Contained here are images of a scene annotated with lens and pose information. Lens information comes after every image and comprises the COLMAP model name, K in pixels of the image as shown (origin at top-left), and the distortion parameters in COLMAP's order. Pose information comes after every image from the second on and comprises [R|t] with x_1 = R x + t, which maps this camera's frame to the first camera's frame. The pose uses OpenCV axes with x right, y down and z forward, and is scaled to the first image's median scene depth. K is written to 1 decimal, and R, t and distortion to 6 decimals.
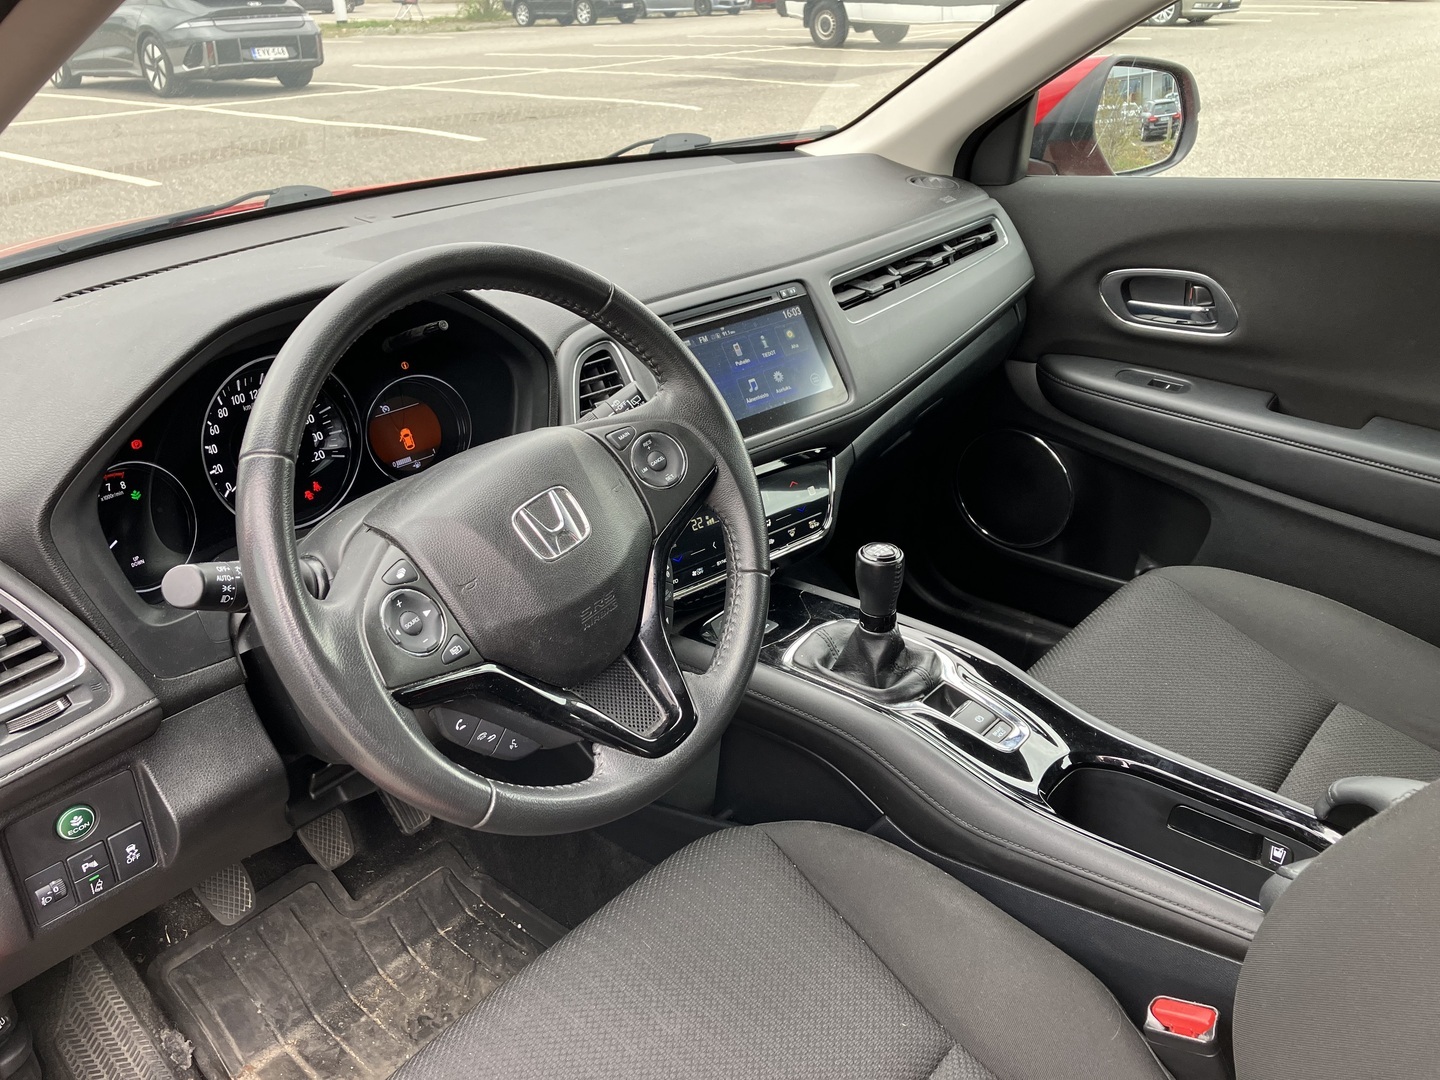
lens RADIAL K [[1201.1, 0, 720.1], [0, 1201.1, 538.8], [0, 0, 1]] dist [0.020341, 0.007228]
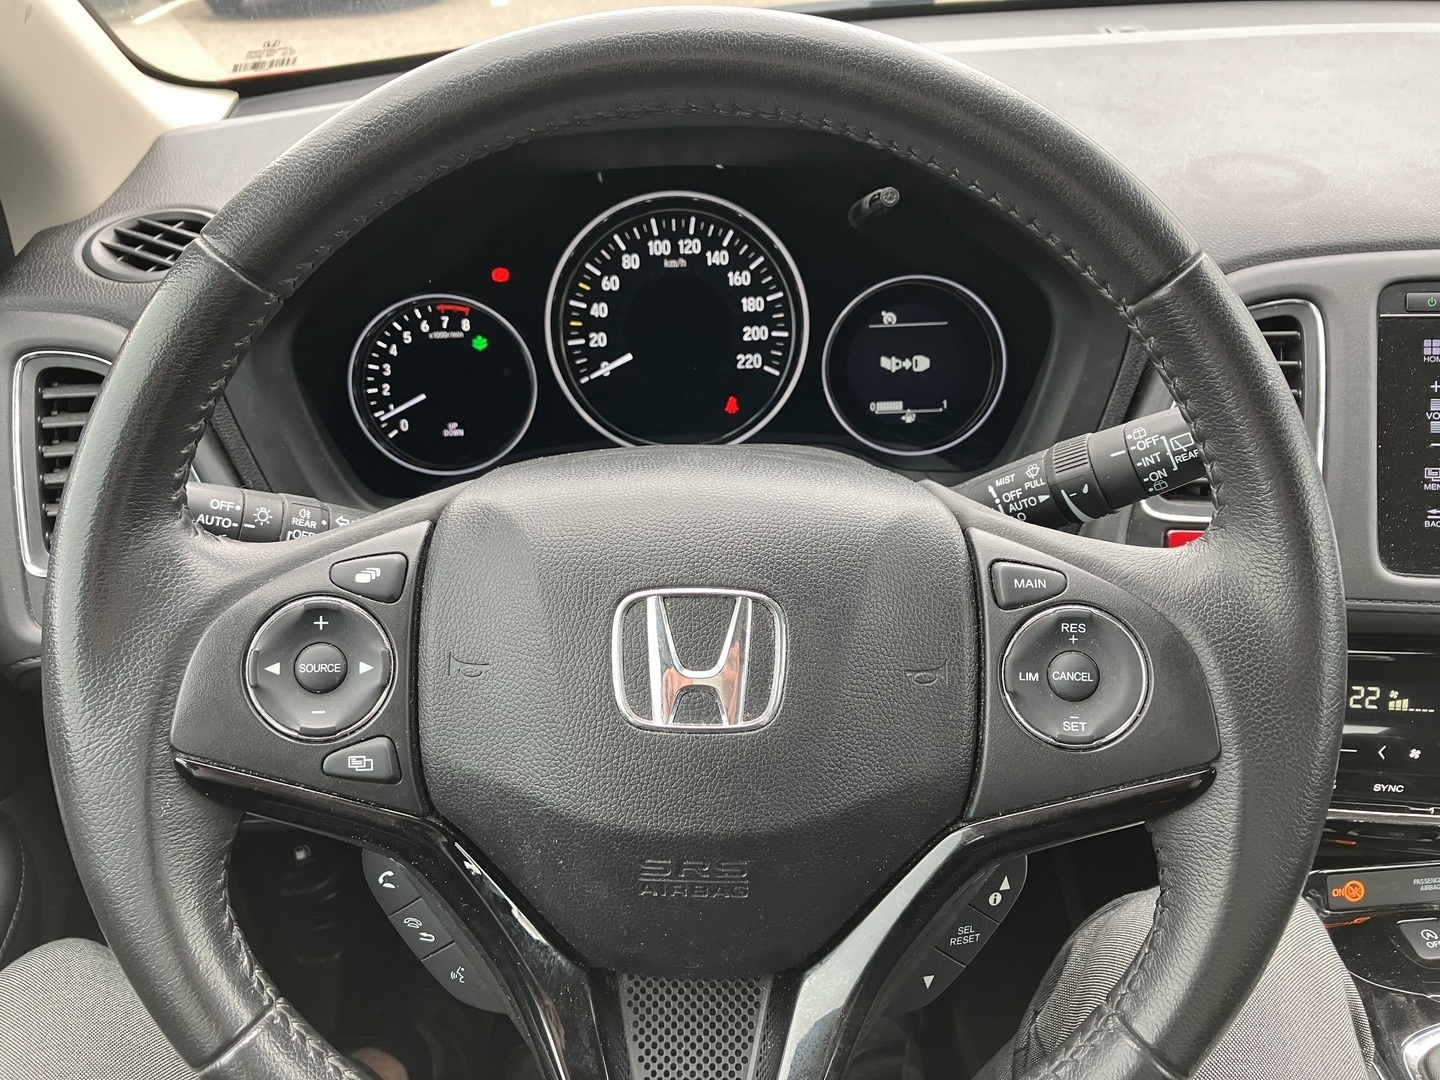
lens RADIAL K [[1201.1, 0, 726.4], [0, 1201.1, 543.2], [0, 0, 1]] dist [0.020341, 0.007228]
pose [[0.679472, 0.377722, -0.629002, 0.089321], [-0.307257, 0.924995, 0.223558, -0.098749], [0.666266, 0.041364, 0.744566, 0.419936]]
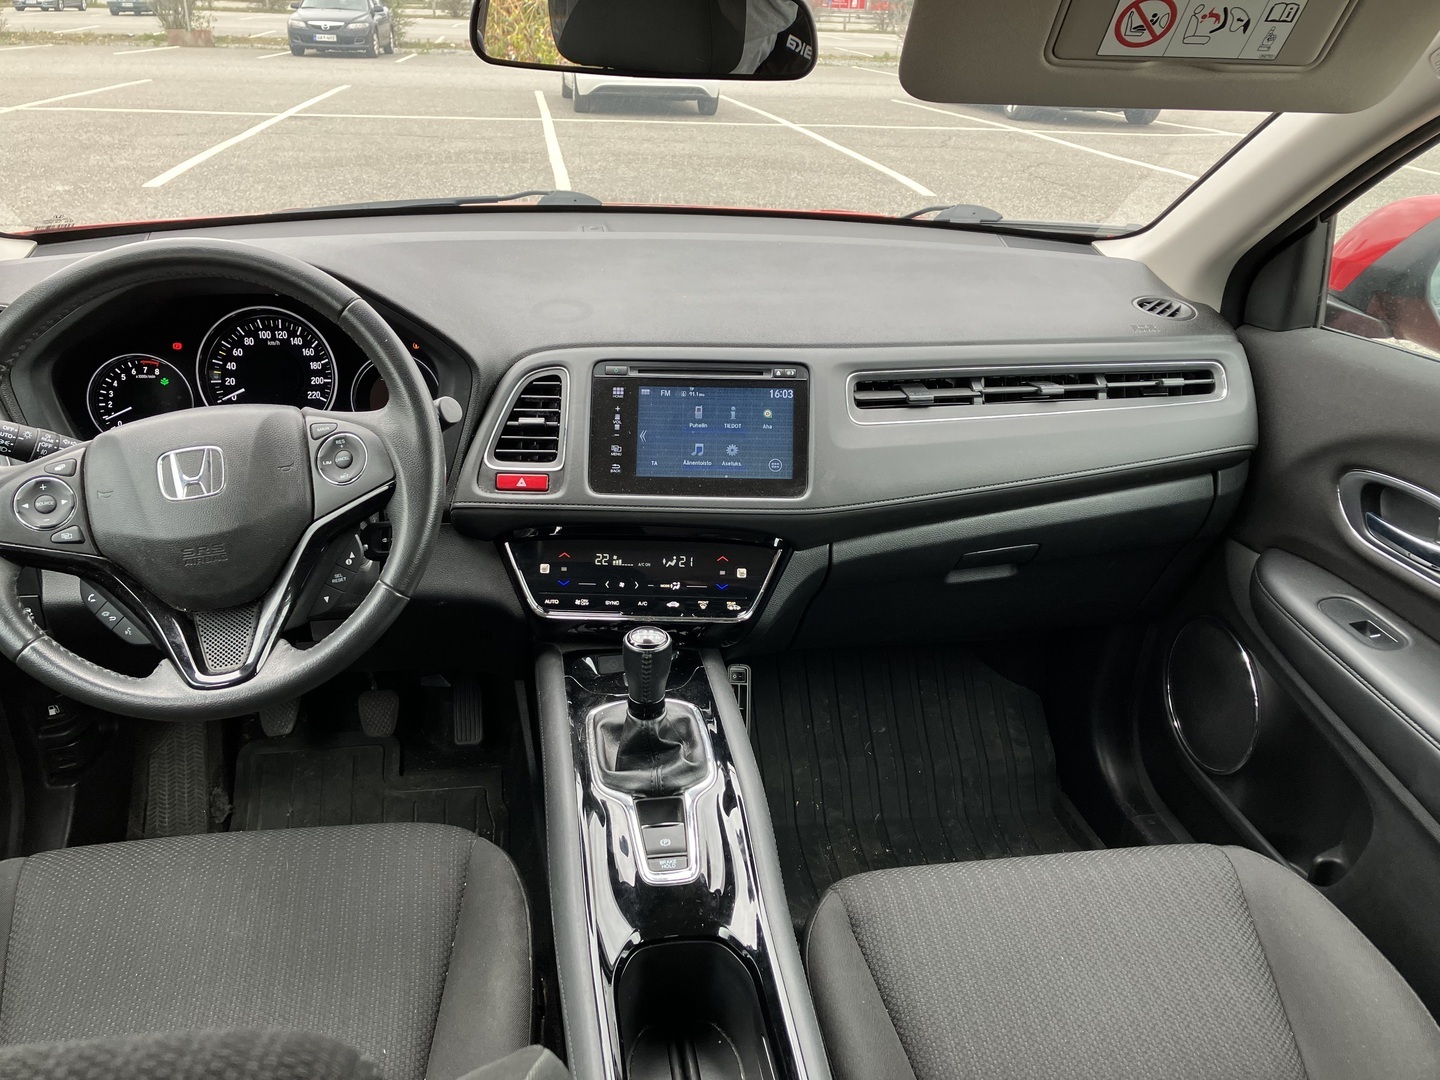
lens RADIAL K [[1201.1, 0, 716.9], [0, 1201.1, 531.8], [0, 0, 1]] dist [0.020341, 0.007228]
pose [[0.754481, 0.318084, -0.574091, 0.614798], [-0.332401, 0.939421, 0.083652, -0.147662], [0.565922, 0.127714, 0.814507, 0.196202]]
